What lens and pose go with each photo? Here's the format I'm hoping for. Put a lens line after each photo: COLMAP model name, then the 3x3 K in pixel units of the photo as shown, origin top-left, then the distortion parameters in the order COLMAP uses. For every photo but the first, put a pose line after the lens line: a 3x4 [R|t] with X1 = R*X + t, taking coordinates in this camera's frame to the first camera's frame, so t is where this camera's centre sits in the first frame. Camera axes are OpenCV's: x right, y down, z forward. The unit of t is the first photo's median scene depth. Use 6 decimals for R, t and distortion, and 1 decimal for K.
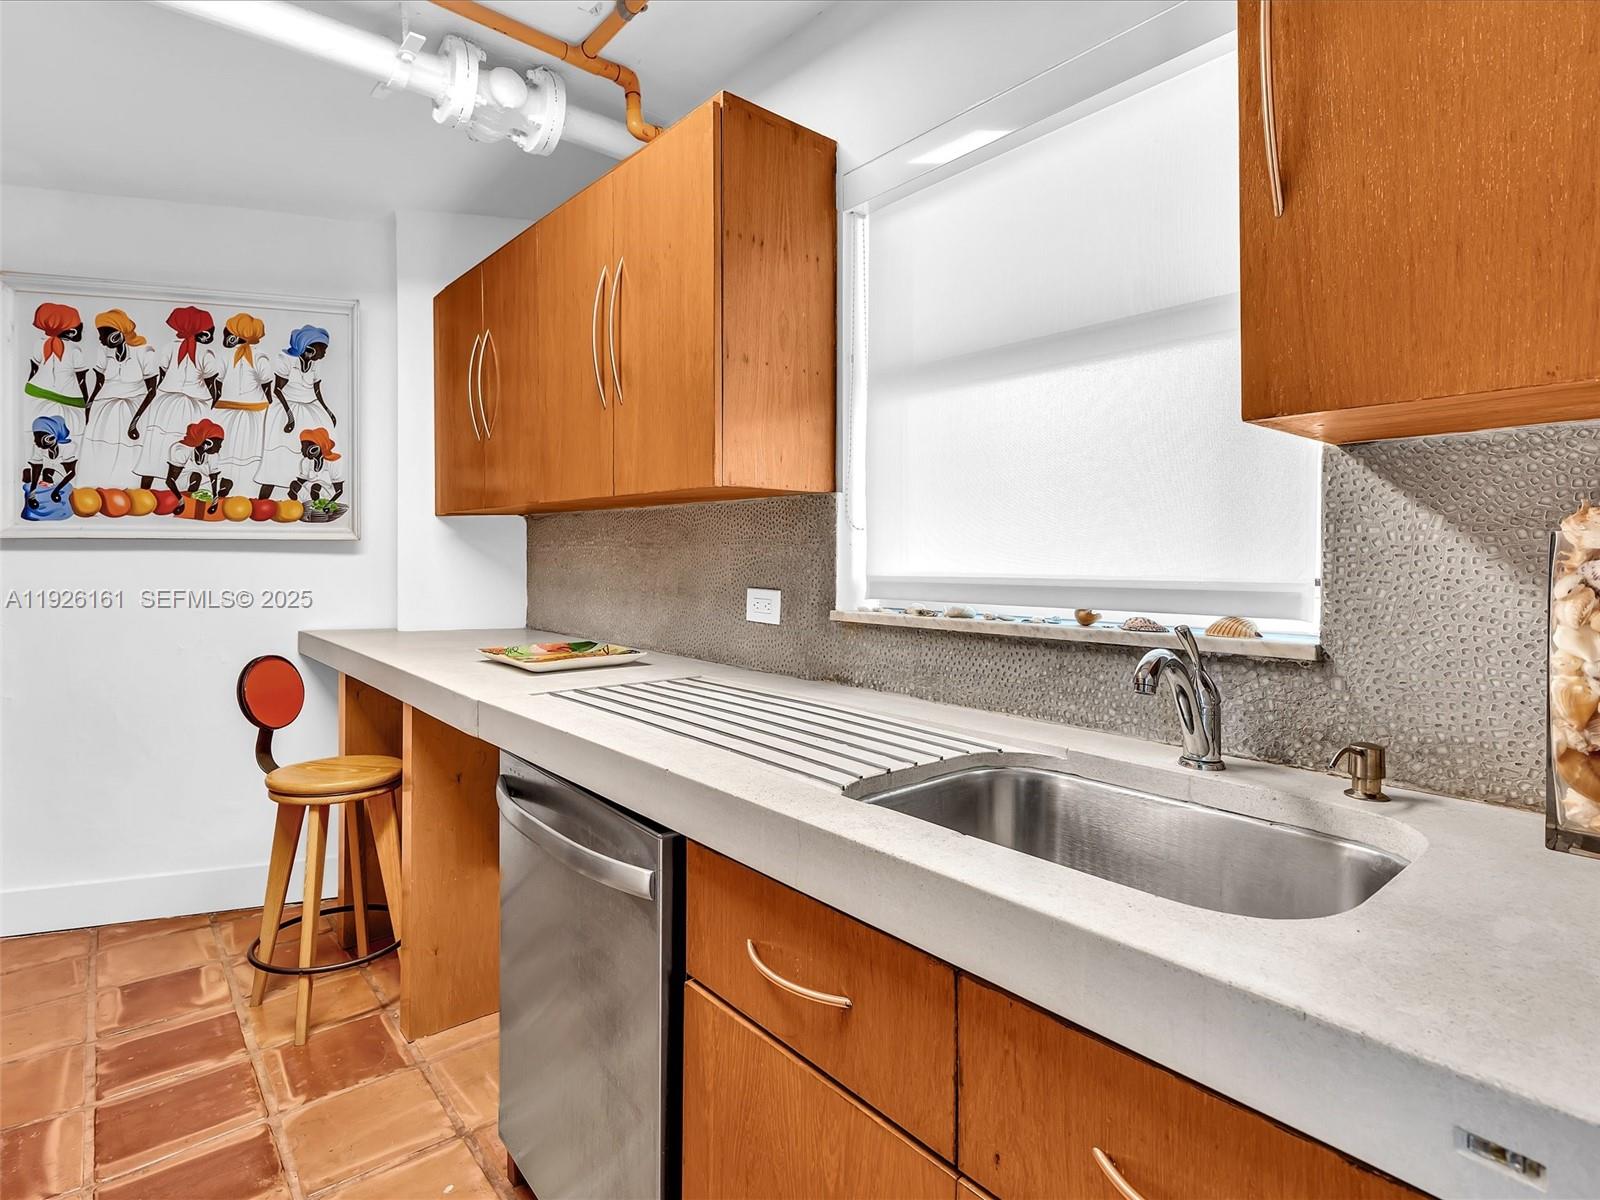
lens RADIAL K [[822.2, 0, 789.6], [0, 822.2, 560.6], [0, 0, 1]] dist [-0.011903, 0.003631]
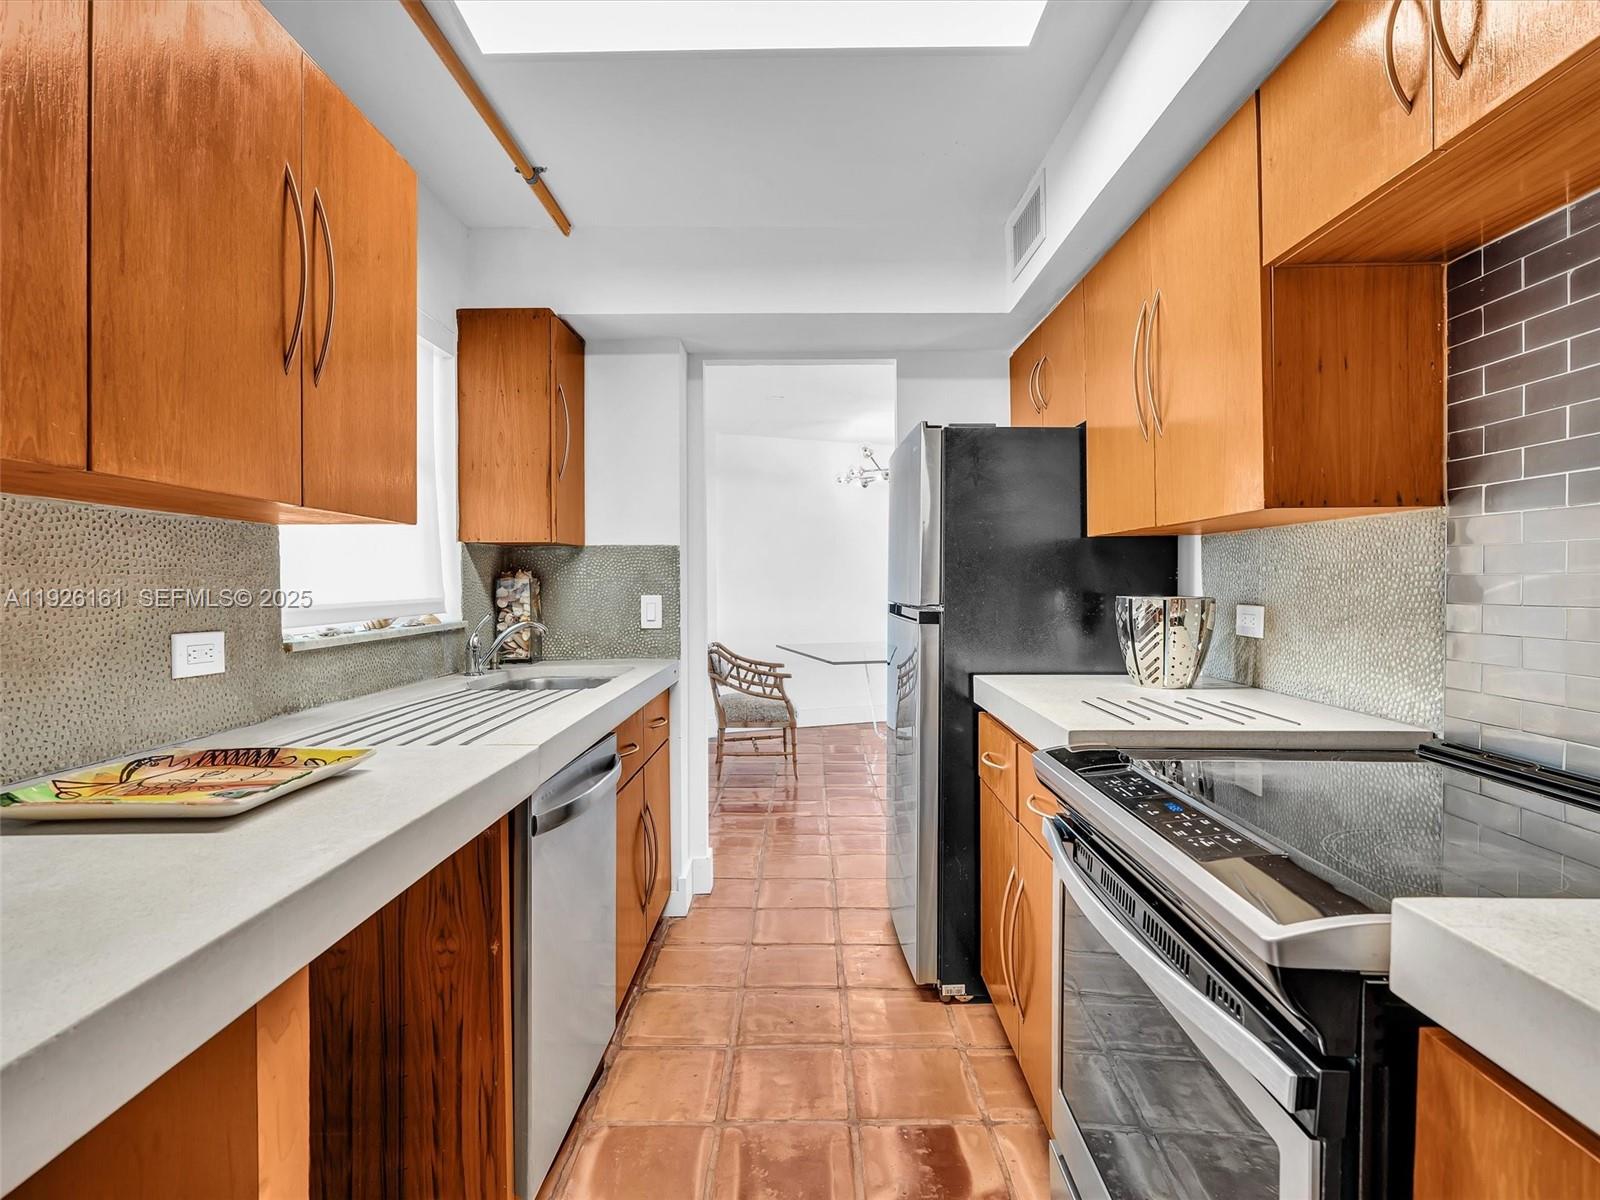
lens RADIAL K [[804.7, 0, 795.5], [0, 804.7, 595.7], [0, 0, 1]] dist [-0.011291, 0.005492]
pose [[-0.756327, -0.009930, 0.654119, -0.781592], [0.007396, 0.999691, 0.023728, -0.011694], [-0.654152, 0.022784, -0.756020, 0.981506]]
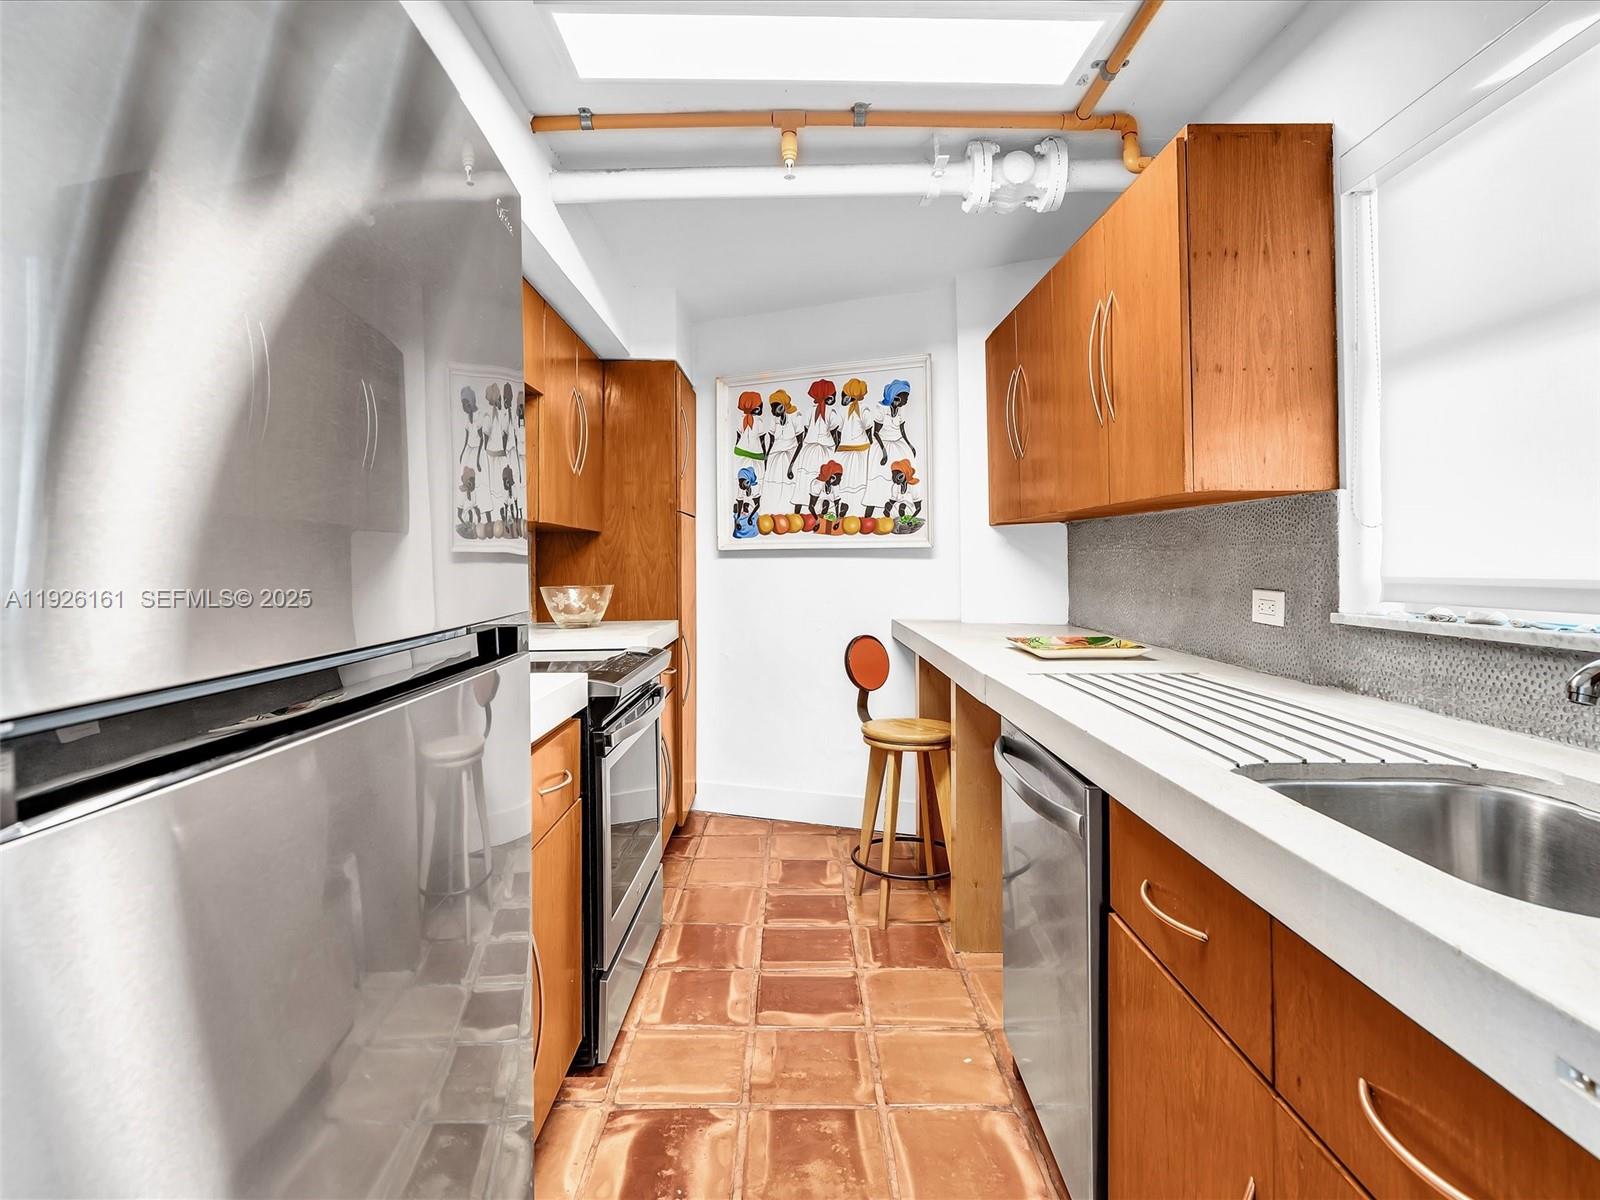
lens RADIAL K [[822.2, 0, 789.6], [0, 822.2, 560.6], [0, 0, 1]] dist [-0.011903, 0.003631]
pose [[0.761609, -0.007417, -0.647994, 0.137302], [0.004473, 0.999971, -0.006189, 0.002021], [0.648021, 0.001815, 0.761620, -0.099977]]
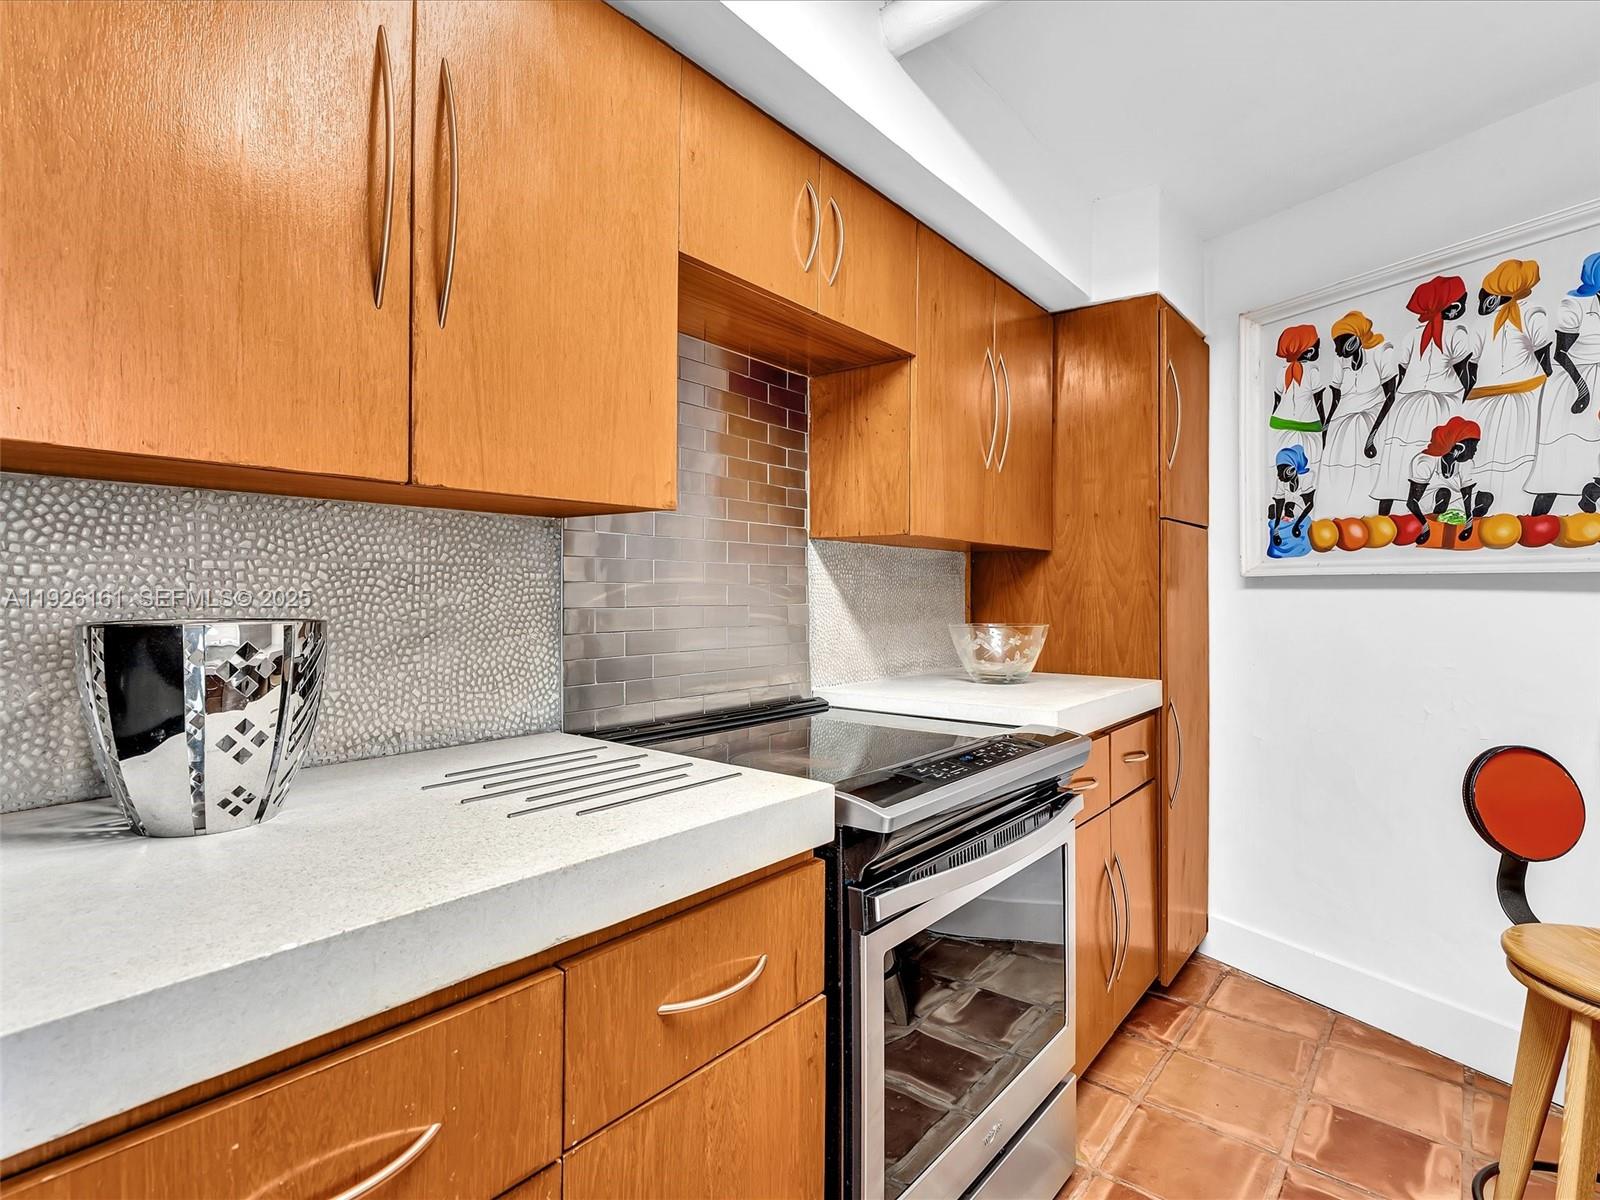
lens RADIAL K [[829.0, 0, 801.1], [0, 829.0, 581.6], [0, 0, 1]] dist [-0.001156, 0.001161]
pose [[0.190145, -0.008195, -0.981722, -0.082728], [-0.010824, 0.999887, -0.010443, -0.005280], [0.981696, 0.012611, 0.190035, 0.297676]]
